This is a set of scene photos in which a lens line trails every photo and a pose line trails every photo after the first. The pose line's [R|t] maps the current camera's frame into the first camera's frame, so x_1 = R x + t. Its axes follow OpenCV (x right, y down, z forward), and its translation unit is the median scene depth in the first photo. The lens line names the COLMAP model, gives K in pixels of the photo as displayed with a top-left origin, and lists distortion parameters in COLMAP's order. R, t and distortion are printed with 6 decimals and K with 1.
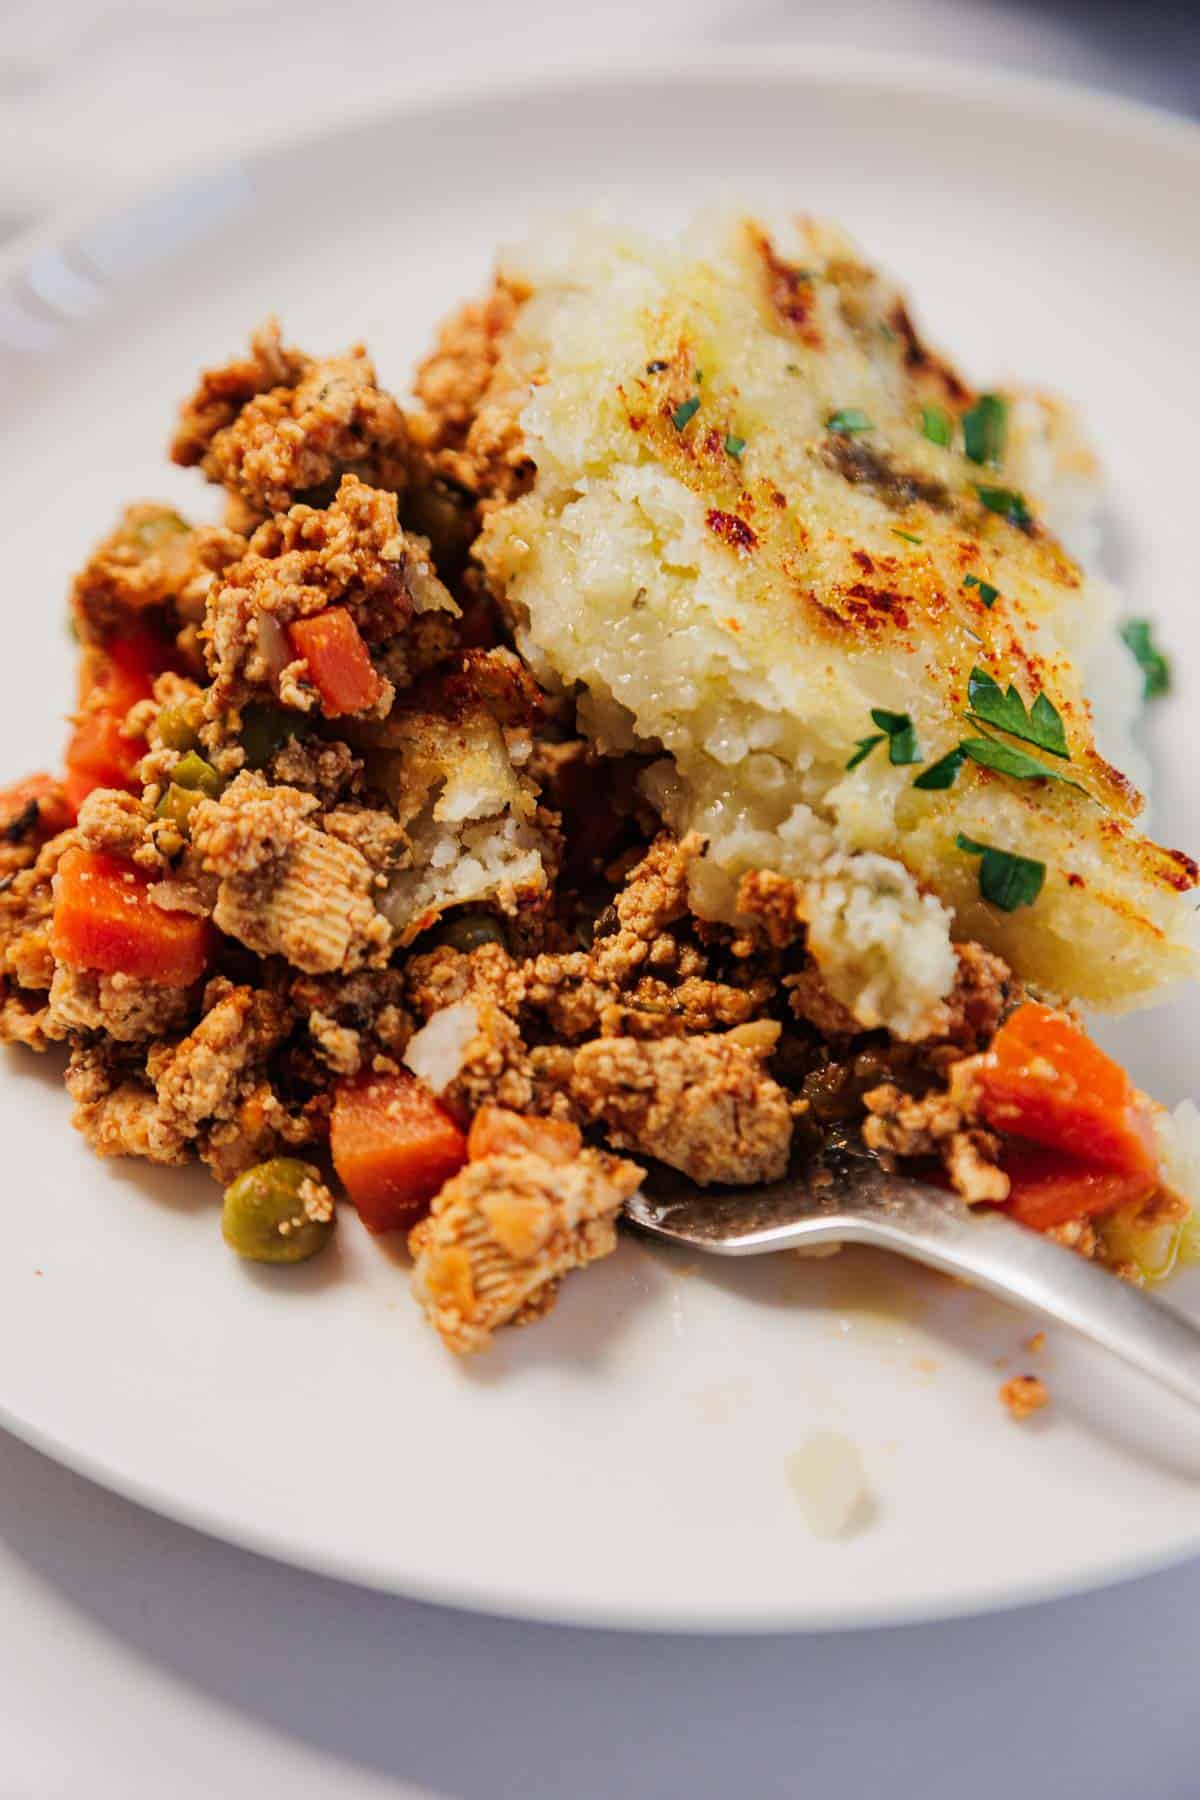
lens RADIAL K [[4443.4, 0, 599.1], [0, 4443.4, 894.9], [0, 0, 1]] dist [-0.090084, 0.000000]
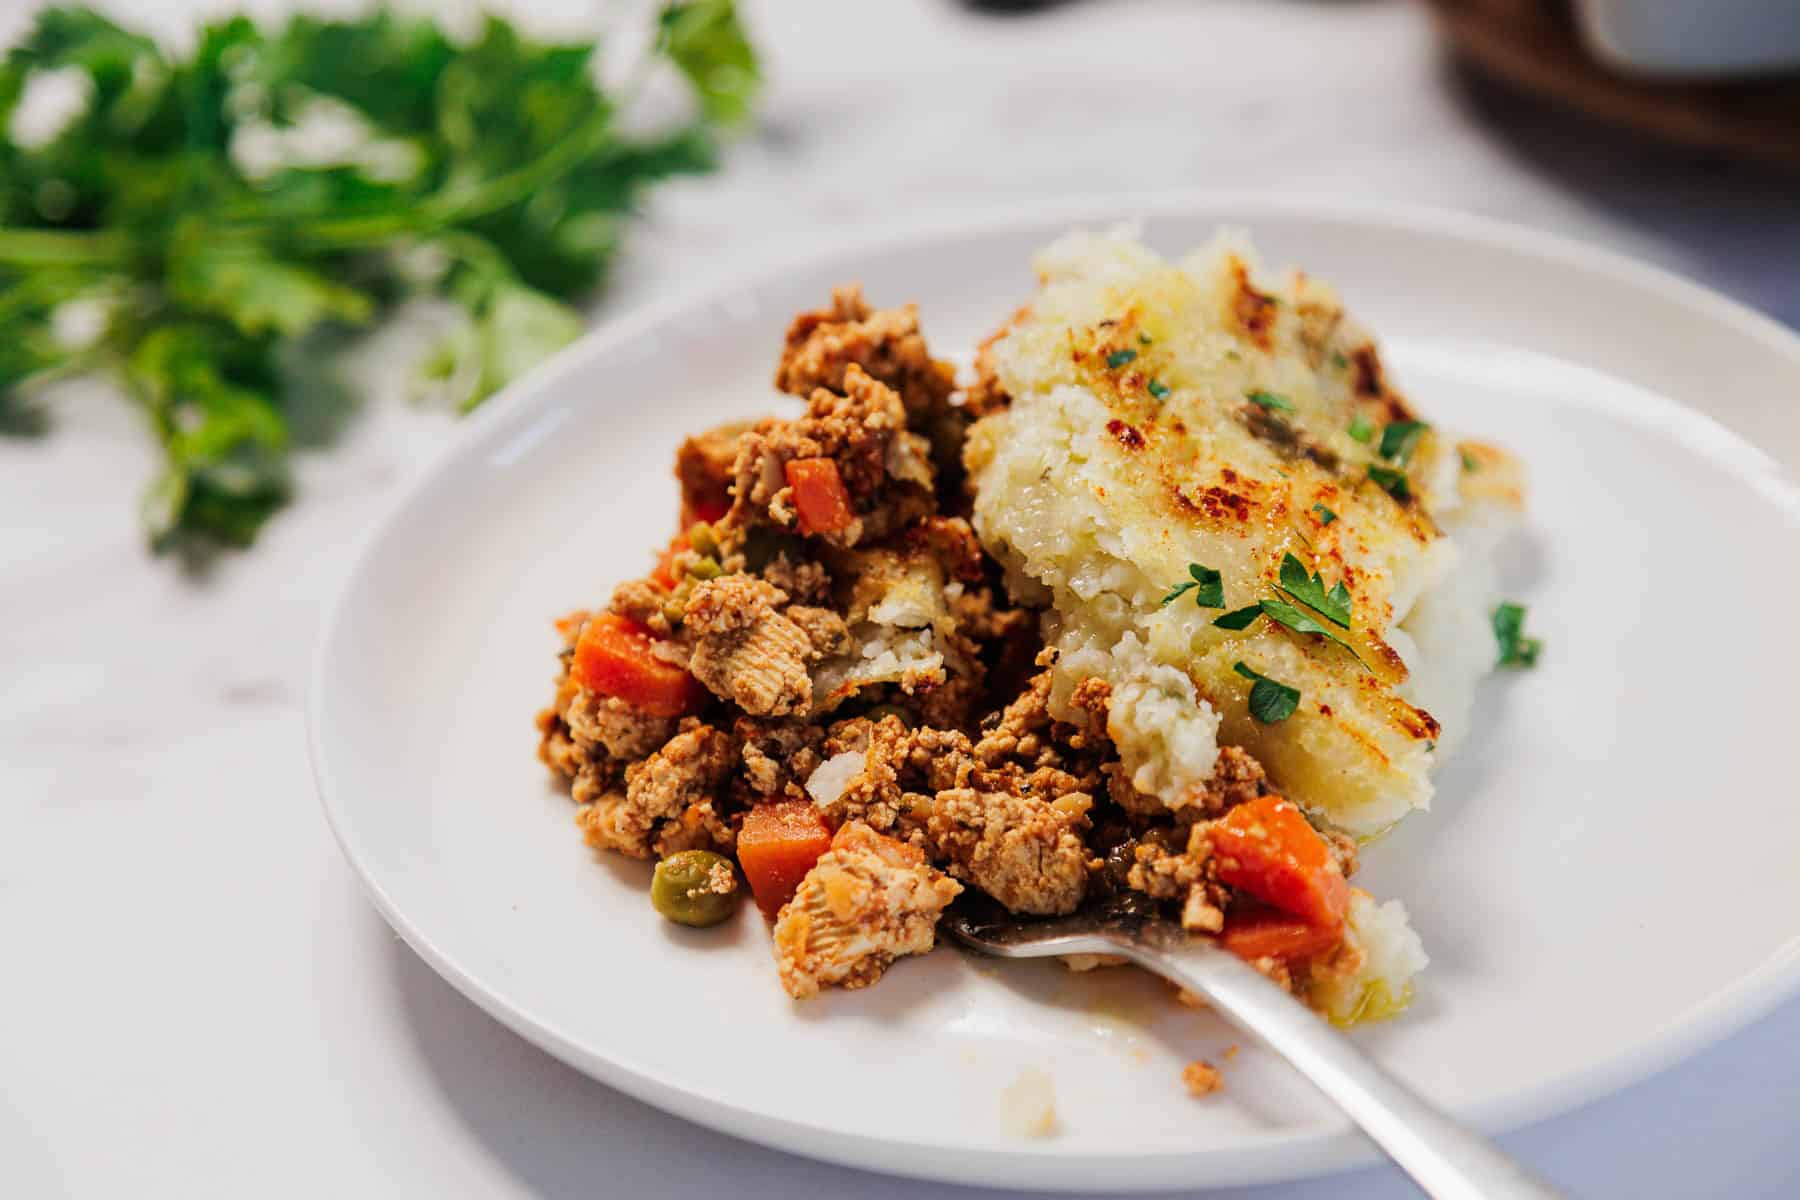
lens RADIAL K [[4443.4, 0, 895.2], [0, 4443.4, 600.5], [0, 0, 1]] dist [-0.090084, 0.000000]
pose [[0.957310, 0.114158, -0.265565, 0.321610], [-0.169798, 0.965585, -0.197014, 0.237085], [0.233935, 0.233696, 0.943748, -0.241597]]
